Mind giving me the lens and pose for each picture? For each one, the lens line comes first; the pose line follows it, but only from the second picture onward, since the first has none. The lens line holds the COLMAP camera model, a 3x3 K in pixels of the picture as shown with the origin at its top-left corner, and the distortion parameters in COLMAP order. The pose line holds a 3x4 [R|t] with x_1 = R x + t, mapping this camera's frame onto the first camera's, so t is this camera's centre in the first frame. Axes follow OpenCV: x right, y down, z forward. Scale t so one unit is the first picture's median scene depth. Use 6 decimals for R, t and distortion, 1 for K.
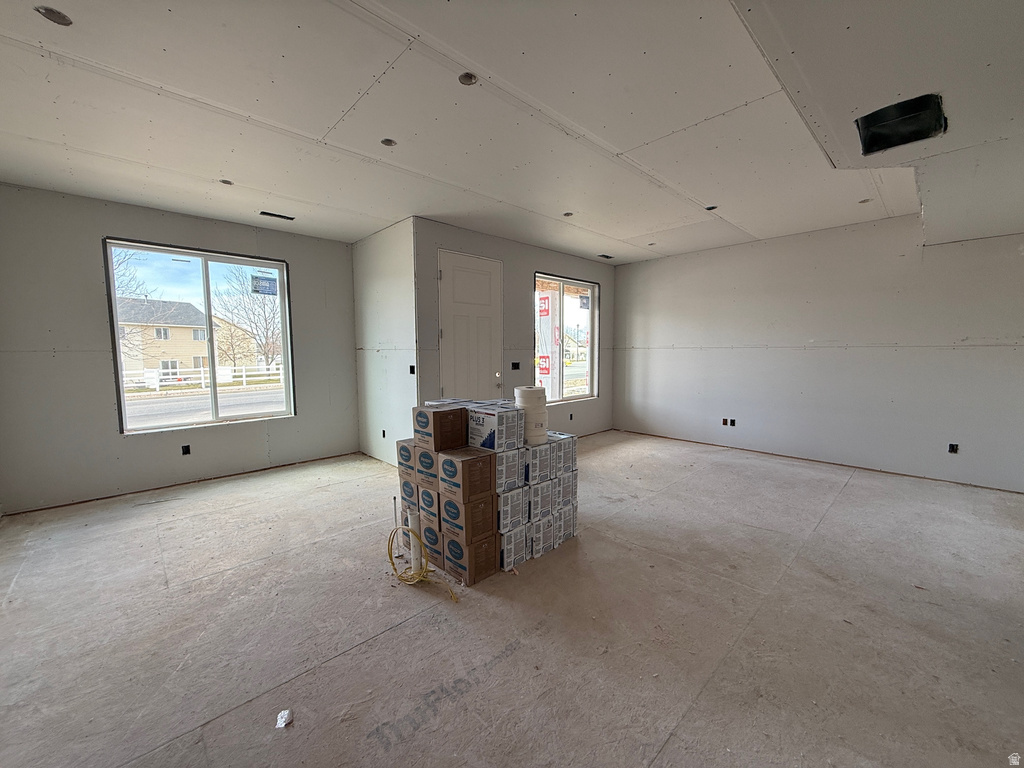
lens RADIAL K [[409.0, 0, 508.3], [0, 409.0, 384.0], [0, 0, 1]] dist [0.002088, -0.000264]
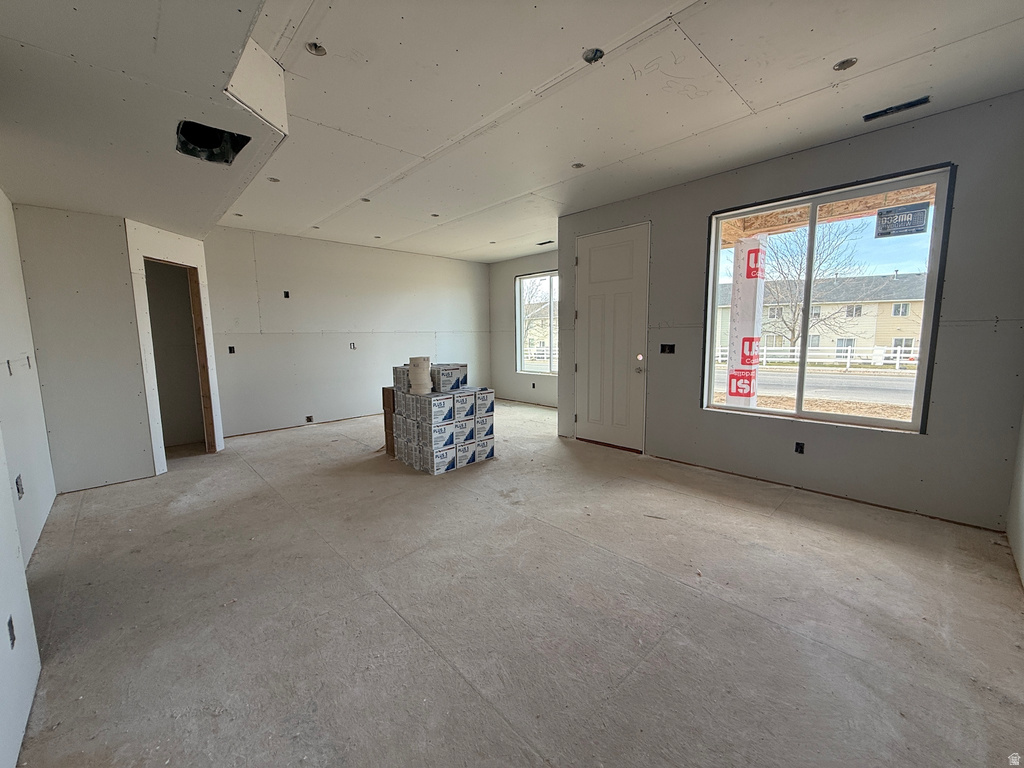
lens RADIAL K [[409.0, 0, 507.9], [0, 409.0, 383.5], [0, 0, 1]] dist [0.002088, -0.000264]
pose [[-0.006081, 0.126377, -0.991964, 0.839154], [-0.071559, 0.989384, 0.126487, -0.057281], [0.997418, 0.071753, 0.003027, 0.721810]]
